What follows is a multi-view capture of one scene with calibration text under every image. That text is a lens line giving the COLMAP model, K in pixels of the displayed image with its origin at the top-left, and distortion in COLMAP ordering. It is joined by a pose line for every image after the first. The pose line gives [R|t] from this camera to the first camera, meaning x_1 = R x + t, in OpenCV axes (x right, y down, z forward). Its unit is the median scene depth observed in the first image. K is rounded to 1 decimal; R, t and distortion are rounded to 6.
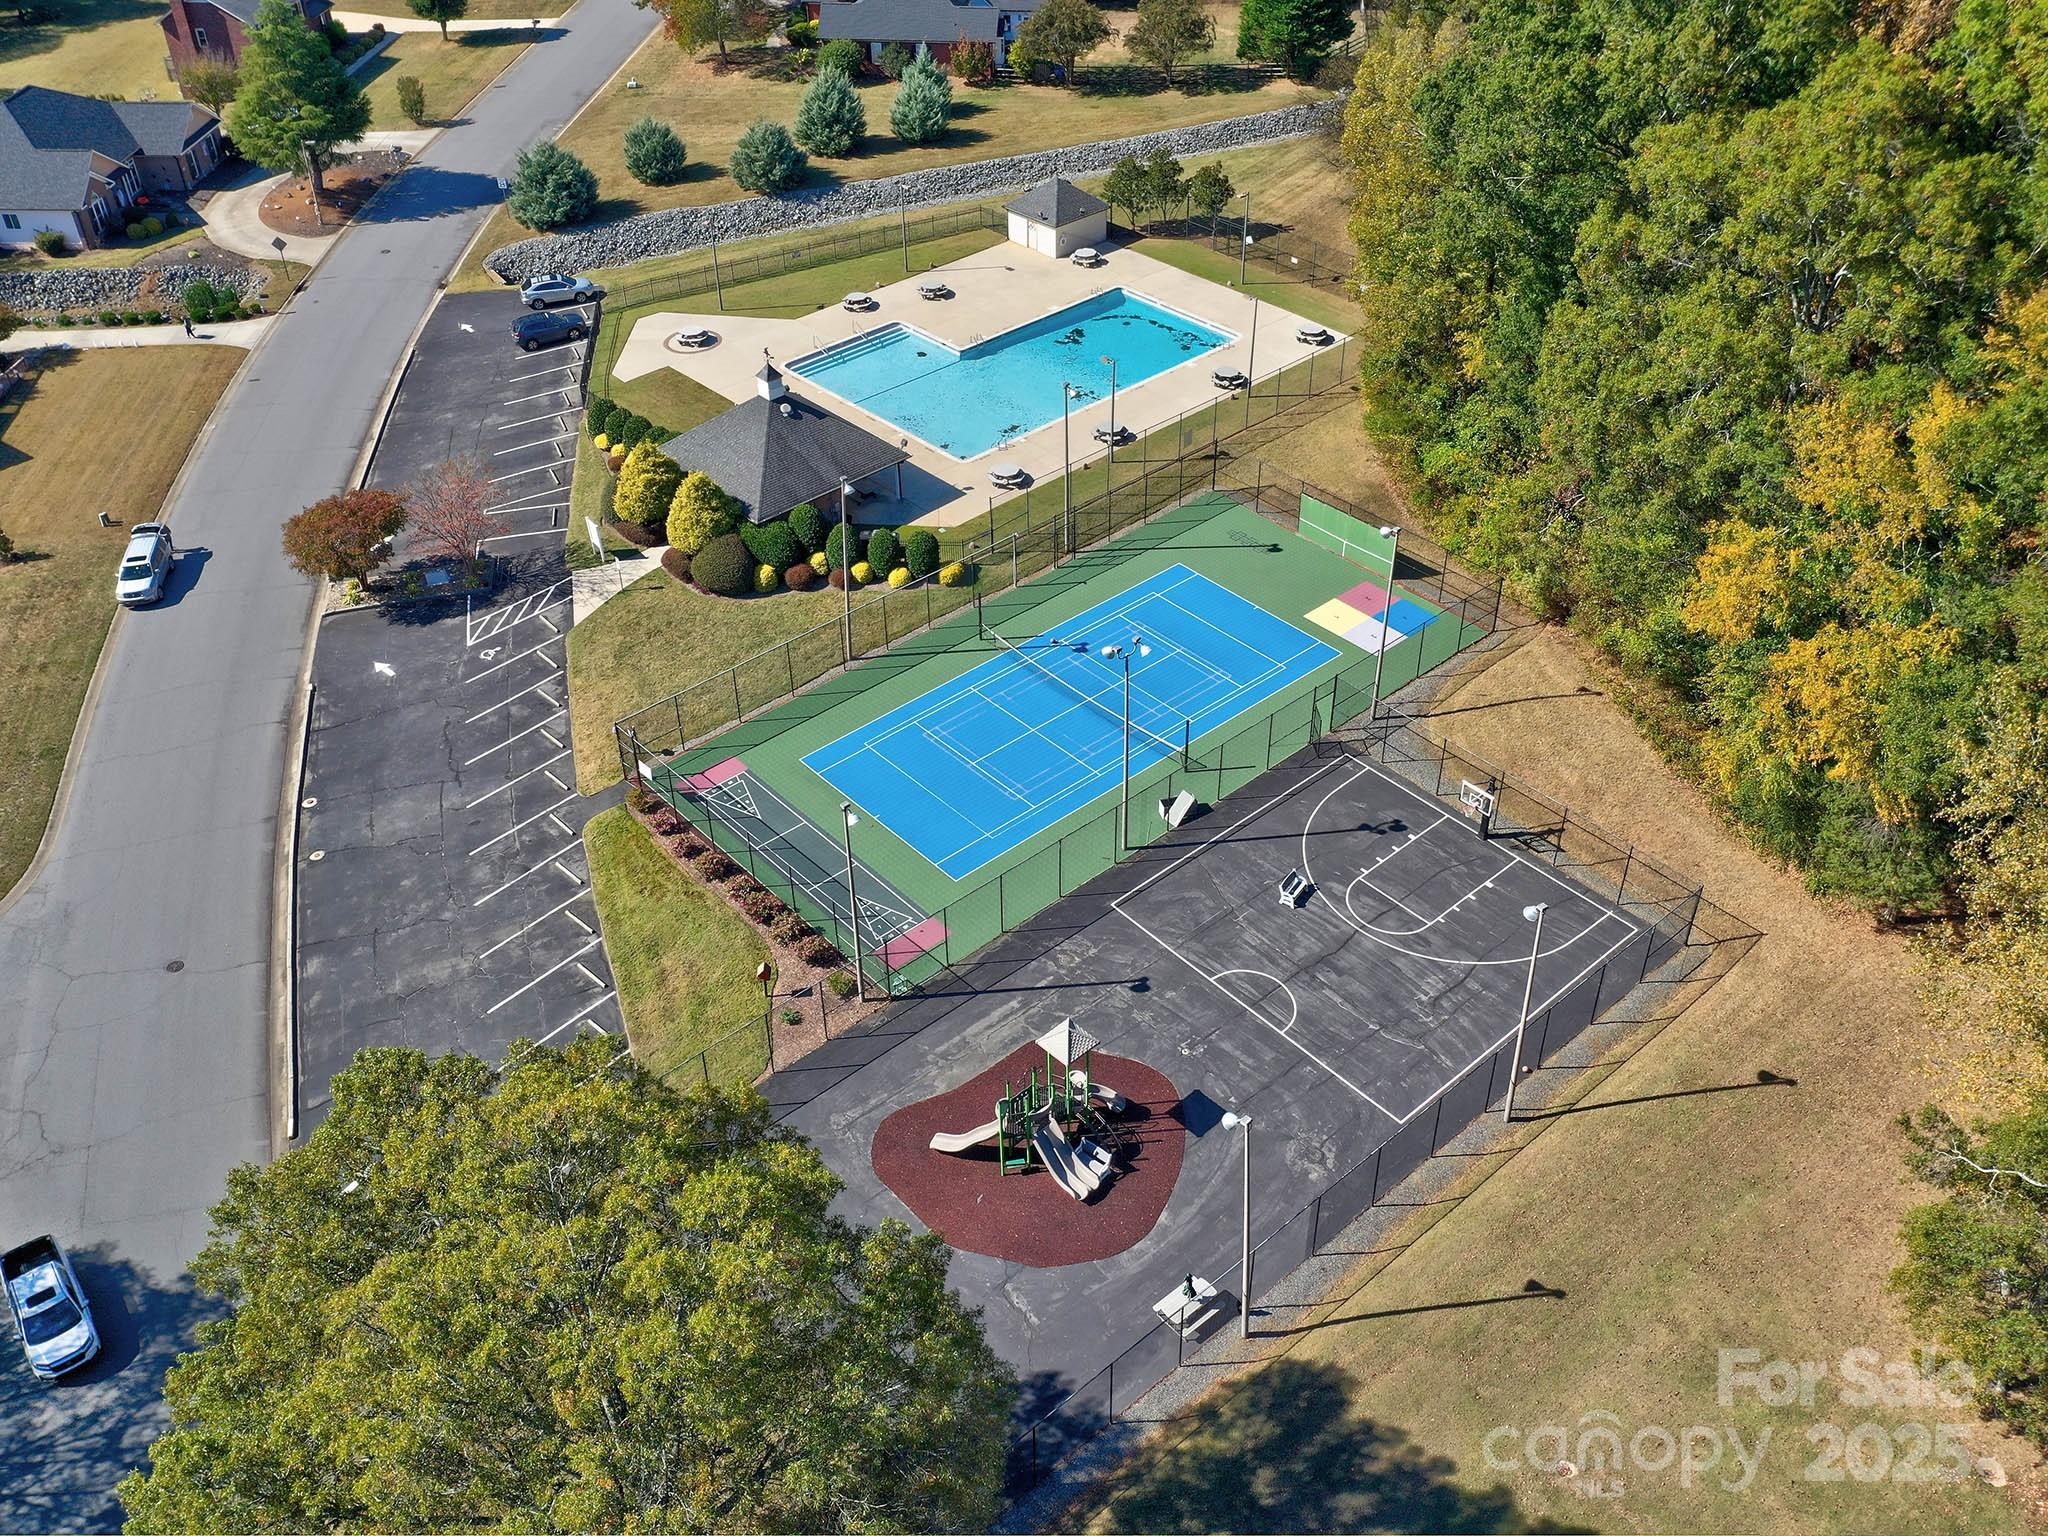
lens RADIAL K [[1833.2, 0, 1024.0], [0, 1833.2, 768.0], [0, 0, 1]] dist [-0.006547, -0.008876]
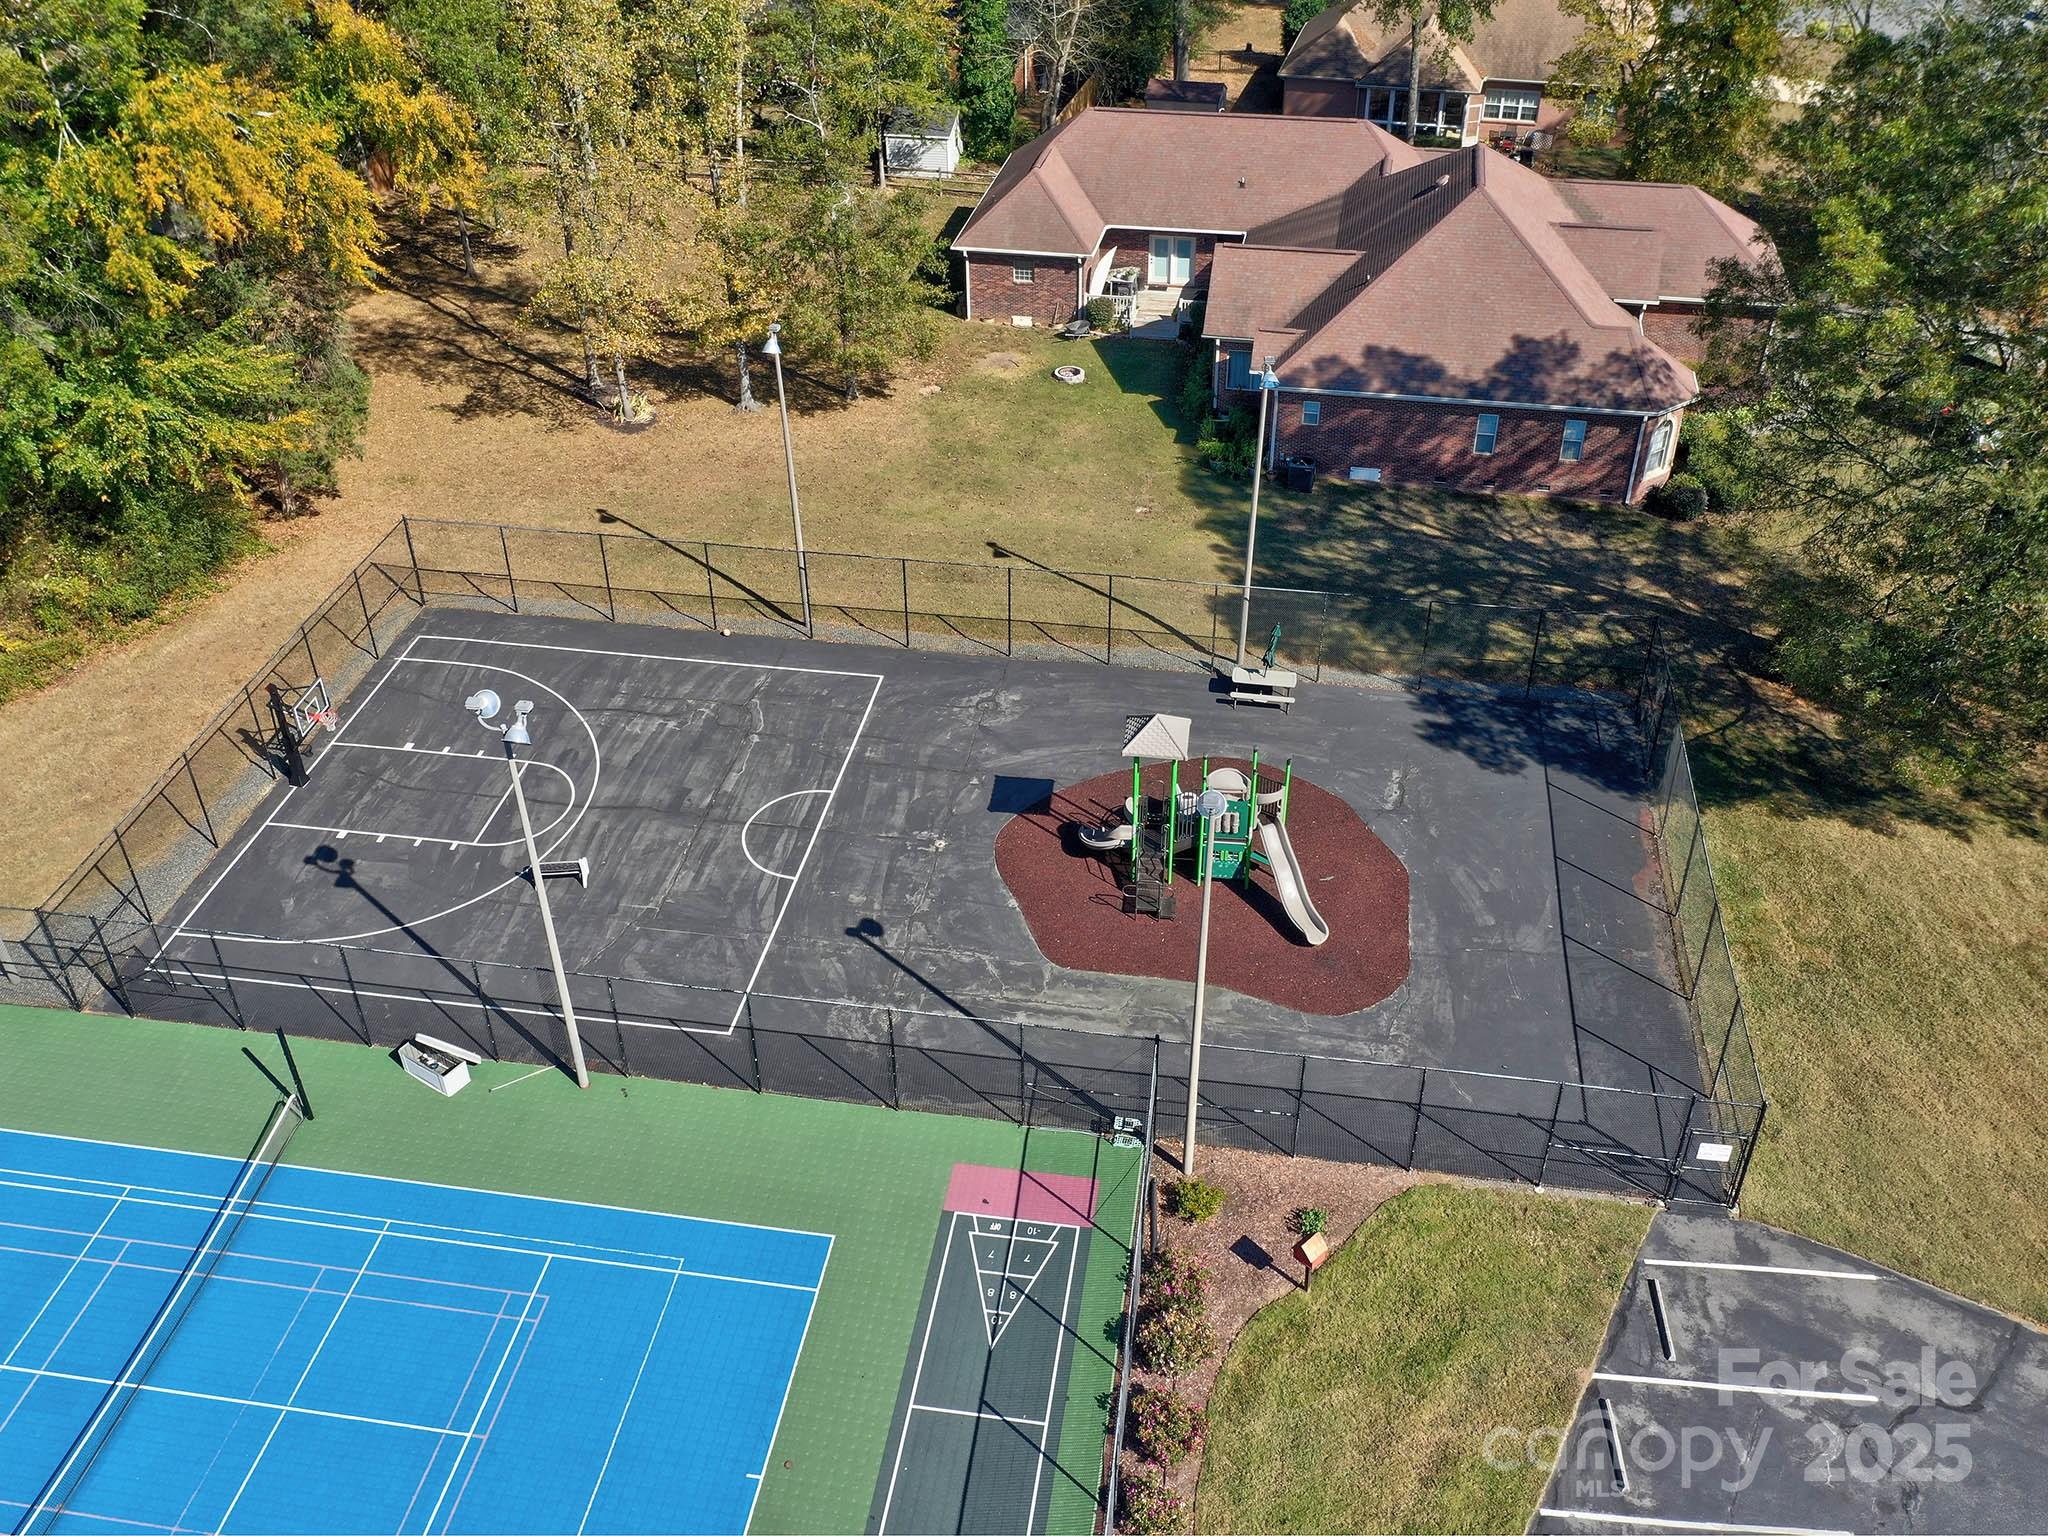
lens RADIAL K [[1833.2, 0, 1024.0], [0, 1833.2, 768.0], [0, 0, 1]] dist [-0.006547, -0.008876]
pose [[-0.640964, -0.428236, 0.637008, -0.267849], [0.489693, 0.410929, 0.768985, -0.278578], [-0.591072, 0.804830, -0.053686, 0.725648]]
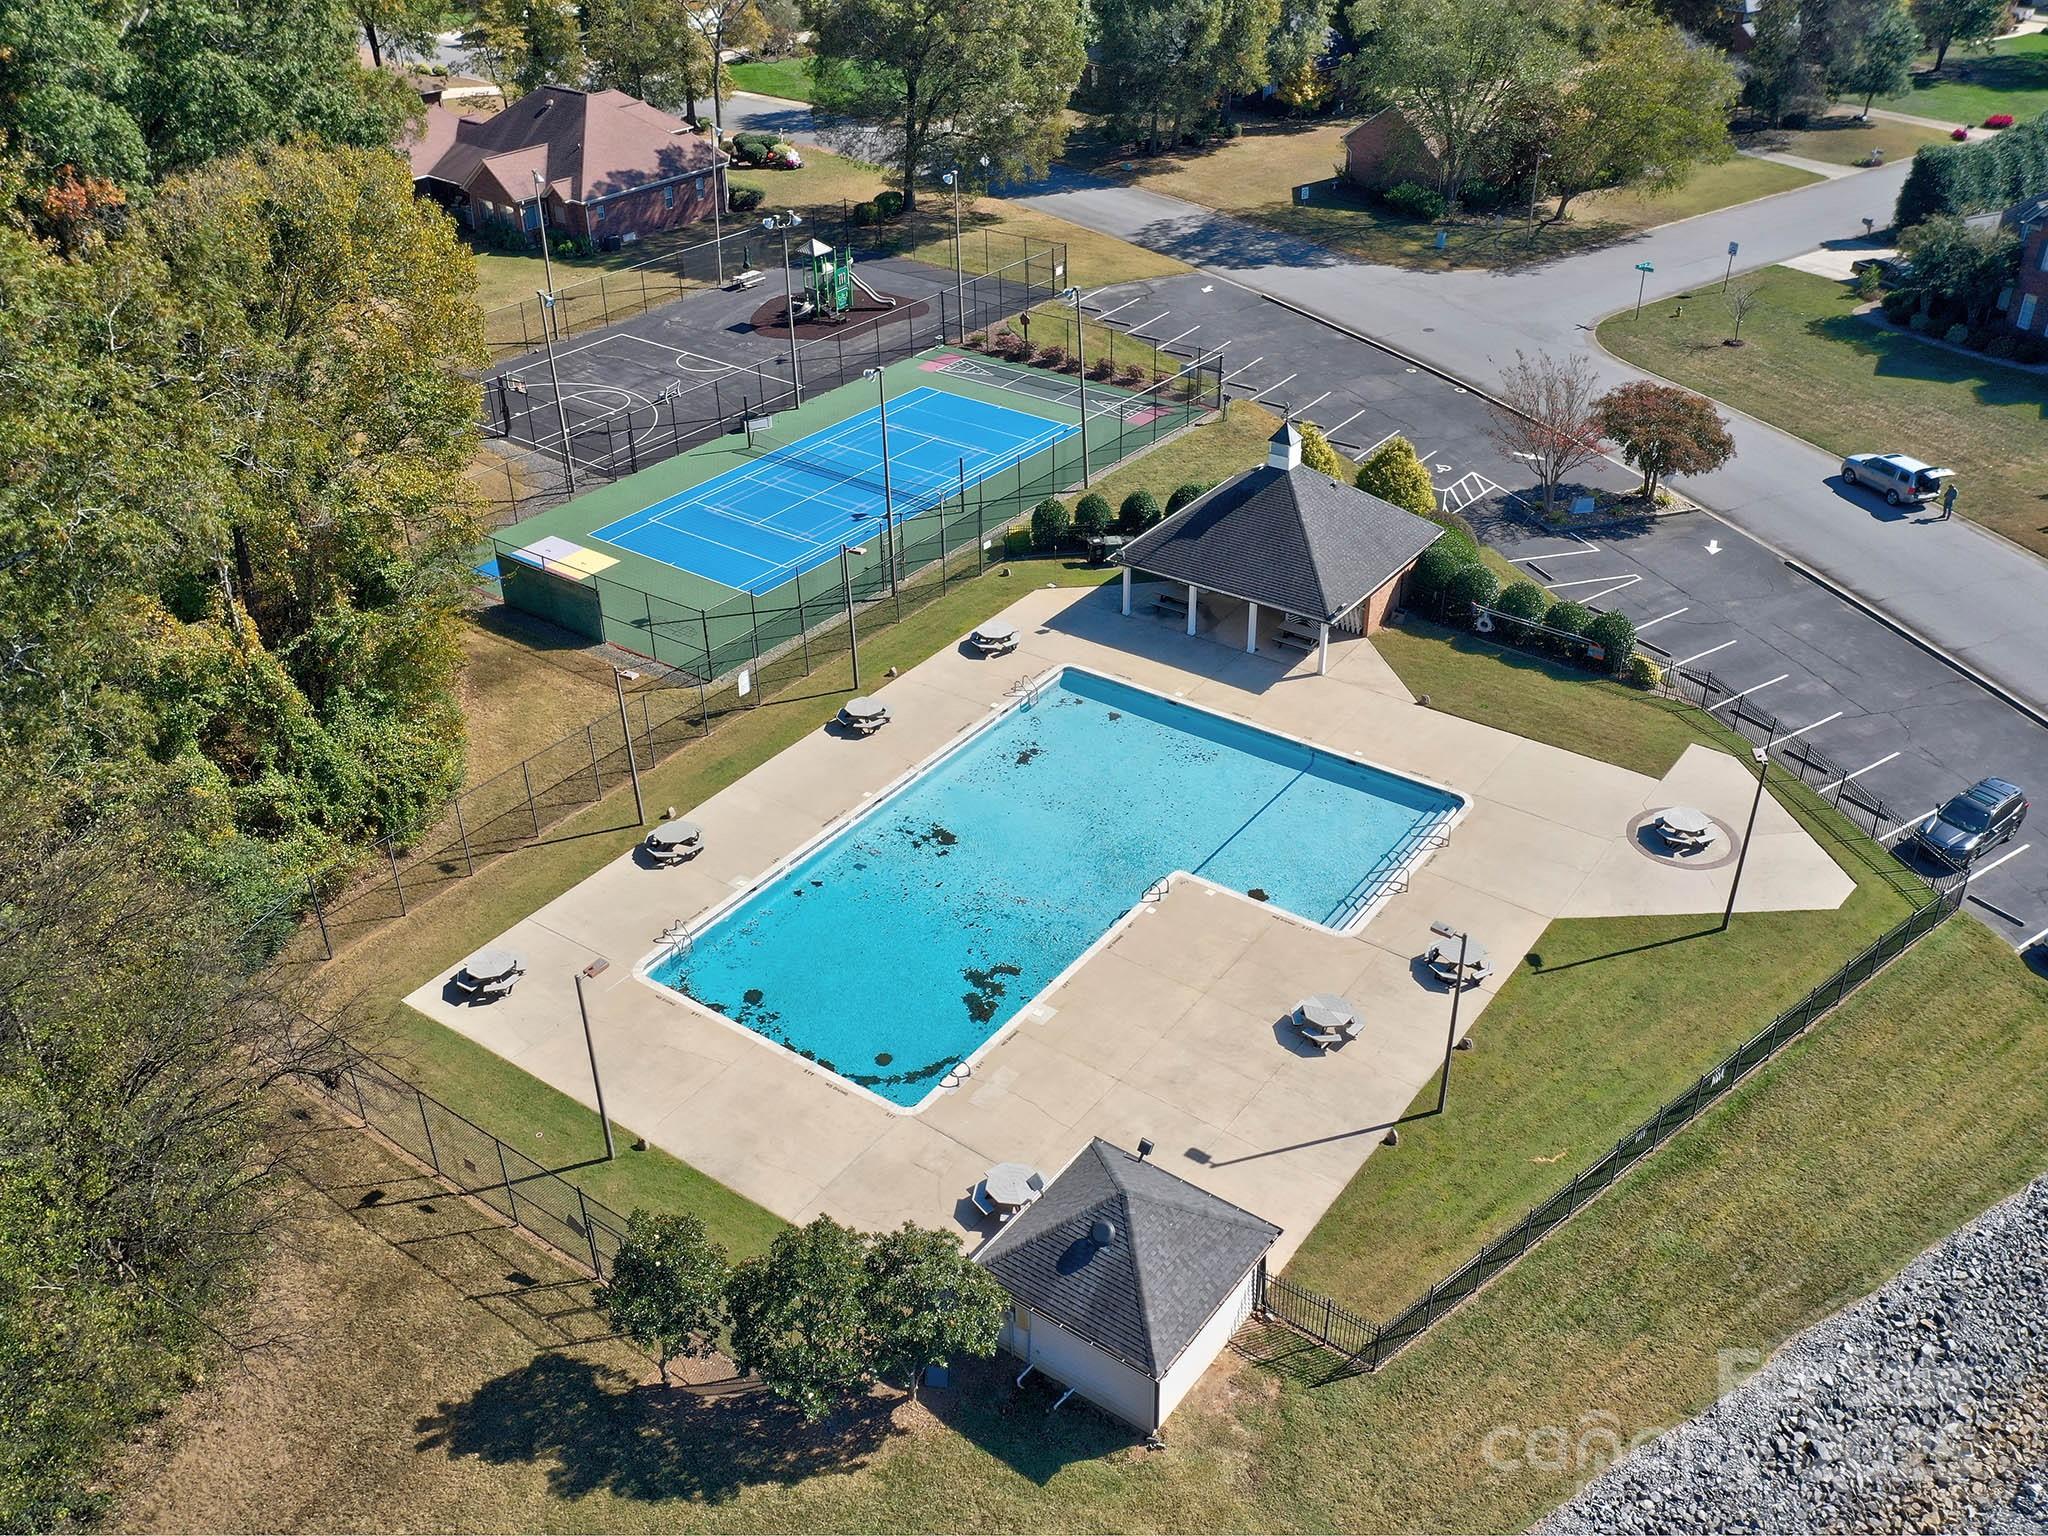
lens RADIAL K [[1833.2, 0, 1024.0], [0, 1833.2, 768.0], [0, 0, 1]] dist [-0.006547, -0.008876]
pose [[-0.979809, 0.135593, -0.146930, 0.101138], [-0.091430, 0.349675, 0.932399, -0.888839], [0.177805, 0.927007, -0.330217, 1.390319]]
